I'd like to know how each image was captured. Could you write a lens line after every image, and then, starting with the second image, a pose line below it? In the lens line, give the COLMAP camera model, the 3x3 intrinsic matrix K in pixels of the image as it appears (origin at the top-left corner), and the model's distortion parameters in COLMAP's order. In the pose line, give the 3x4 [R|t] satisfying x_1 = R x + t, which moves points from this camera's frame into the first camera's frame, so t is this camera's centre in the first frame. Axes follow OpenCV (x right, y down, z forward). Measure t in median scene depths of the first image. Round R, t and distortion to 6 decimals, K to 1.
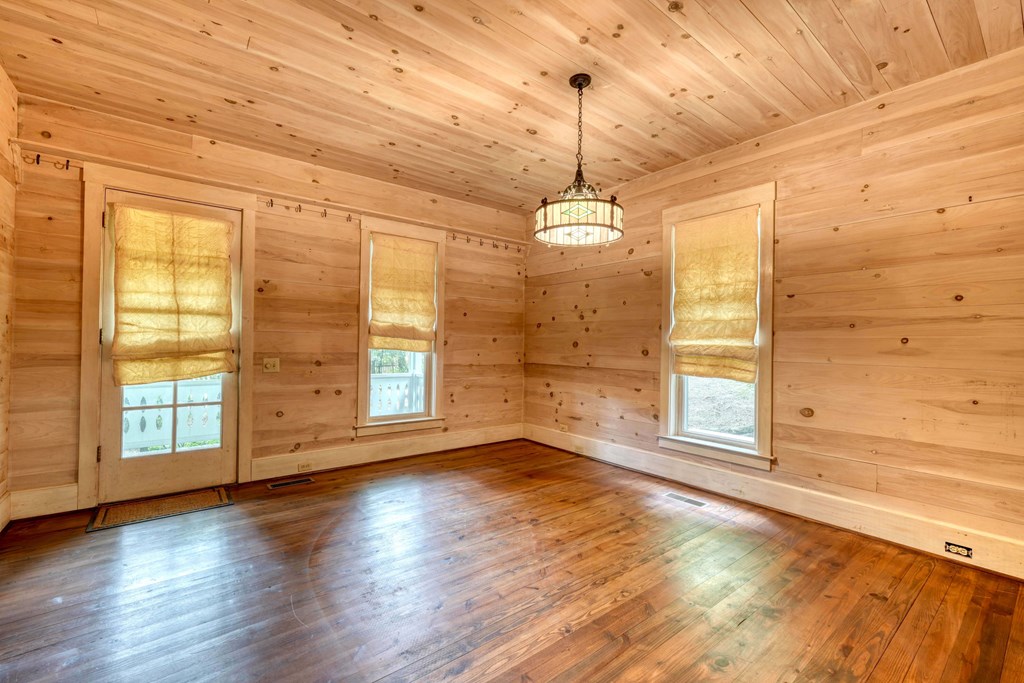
lens RADIAL K [[427.8, 0, 512.9], [0, 427.8, 342.3], [0, 0, 1]] dist [-0.000118, 0.000316]
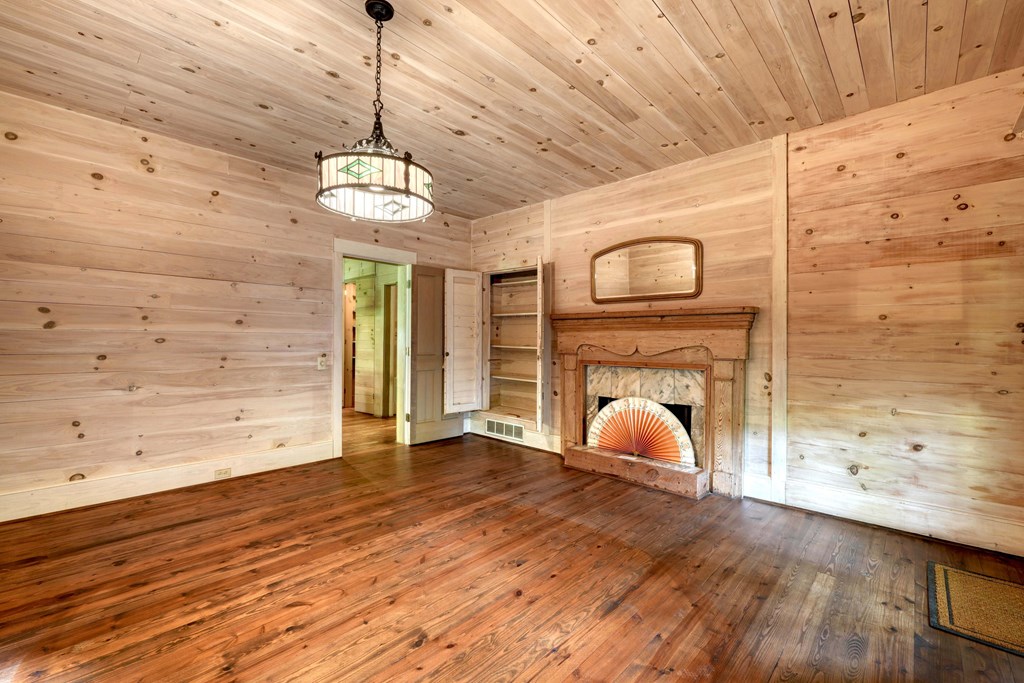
lens RADIAL K [[427.8, 0, 508.2], [0, 427.8, 345.0], [0, 0, 1]] dist [-0.000118, 0.000316]
pose [[-0.988975, -0.022972, -0.146292, 0.026327], [-0.022550, 0.999735, -0.004542, 0.008666], [0.146357, -0.001193, -0.989231, 2.019580]]
